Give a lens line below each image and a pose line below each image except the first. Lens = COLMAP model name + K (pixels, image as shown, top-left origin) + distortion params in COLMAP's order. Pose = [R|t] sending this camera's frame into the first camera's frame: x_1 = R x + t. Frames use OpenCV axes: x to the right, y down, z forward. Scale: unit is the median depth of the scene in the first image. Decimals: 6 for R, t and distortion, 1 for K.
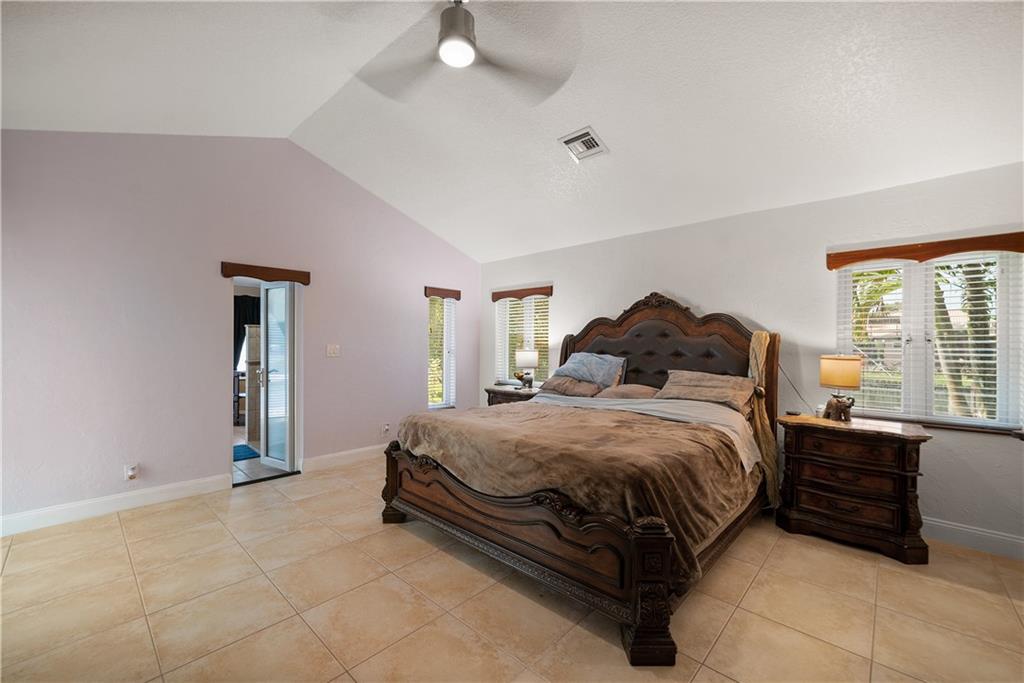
lens RADIAL K [[415.8, 0, 516.2], [0, 415.8, 339.5], [0, 0, 1]] dist [-0.032070, 0.011731]
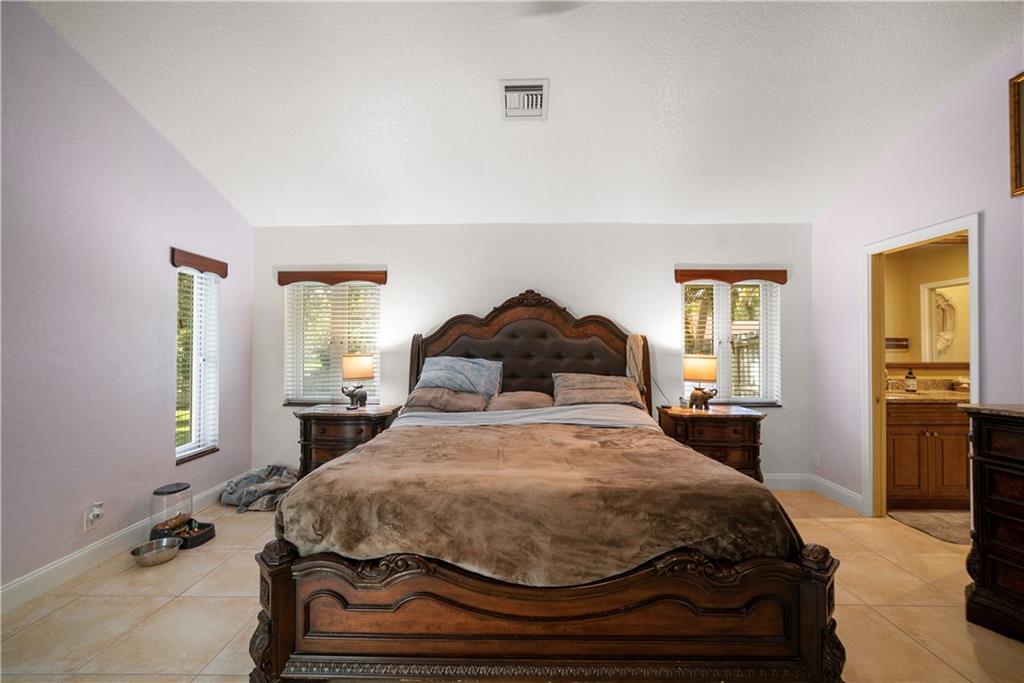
lens RADIAL K [[418.3, 0, 510.6], [0, 418.3, 335.5], [0, 0, 1]] dist [-0.028779, 0.012513]
pose [[0.747363, 0.010448, 0.664334, -0.349801], [-0.003081, 0.999920, -0.012260, -0.000348], [-0.664409, 0.007116, 0.747335, 0.365931]]
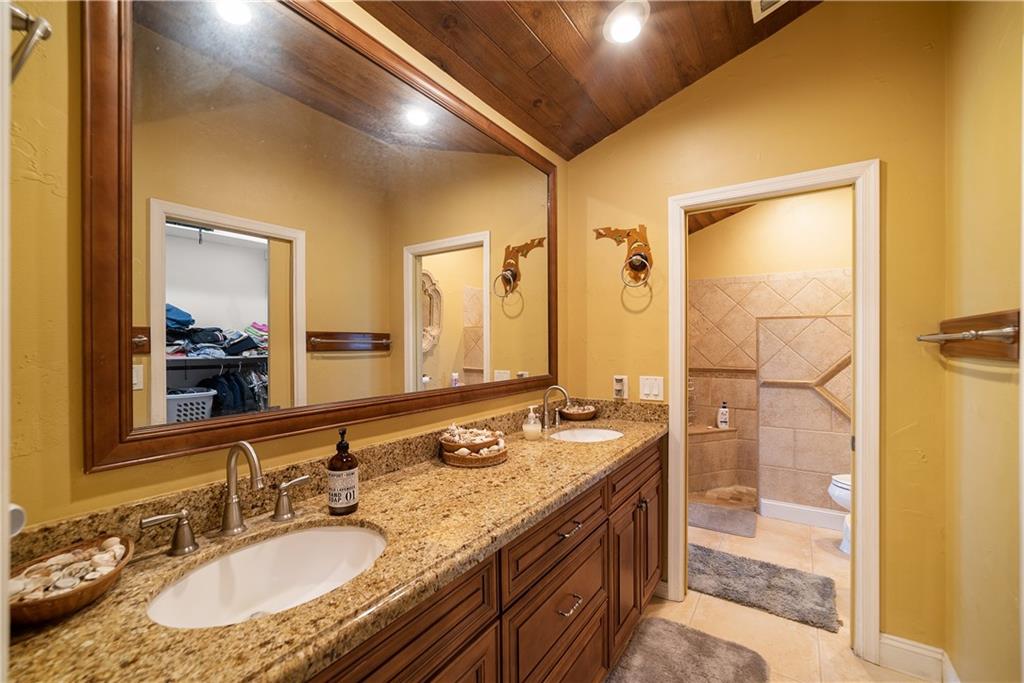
lens RADIAL K [[418.3, 0, 510.6], [0, 418.3, 335.5], [0, 0, 1]] dist [-0.028779, 0.012513]
pose [[-0.152211, 0.008805, 0.988309, 0.726594], [-0.004130, 0.999946, -0.009544, -0.001220], [-0.988339, -0.005535, -0.152166, 0.396486]]
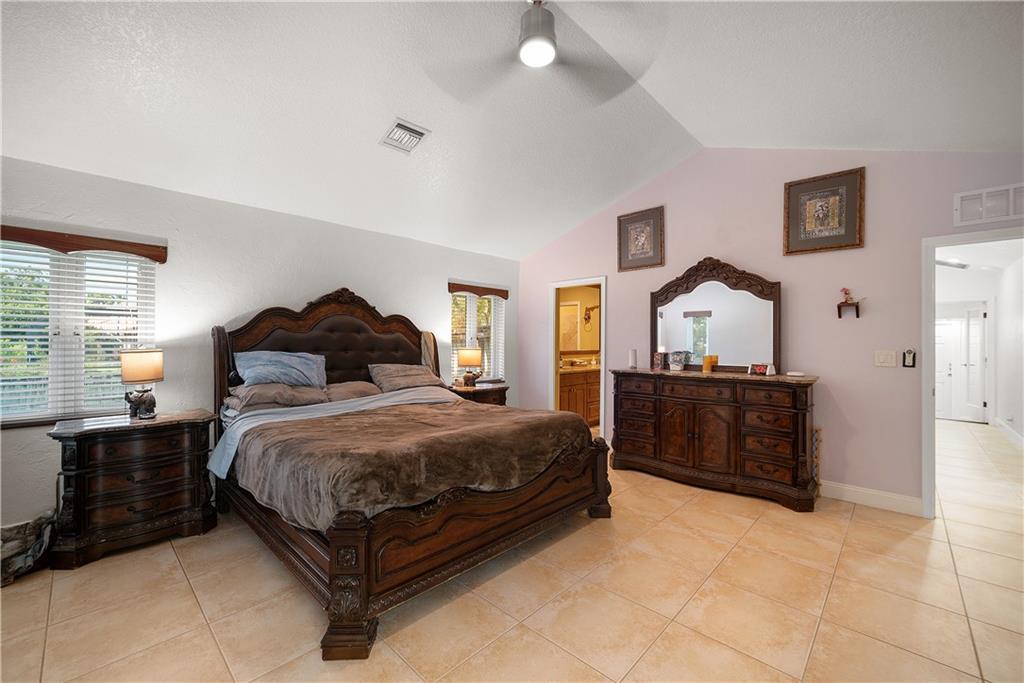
lens RADIAL K [[418.3, 0, 510.6], [0, 418.3, 335.5], [0, 0, 1]] dist [-0.028779, 0.012513]
pose [[0.016925, 0.007306, 0.999830, -0.719329], [-0.016639, 0.999837, -0.007024, 0.000629], [-0.999718, -0.016518, 0.017044, 0.645755]]
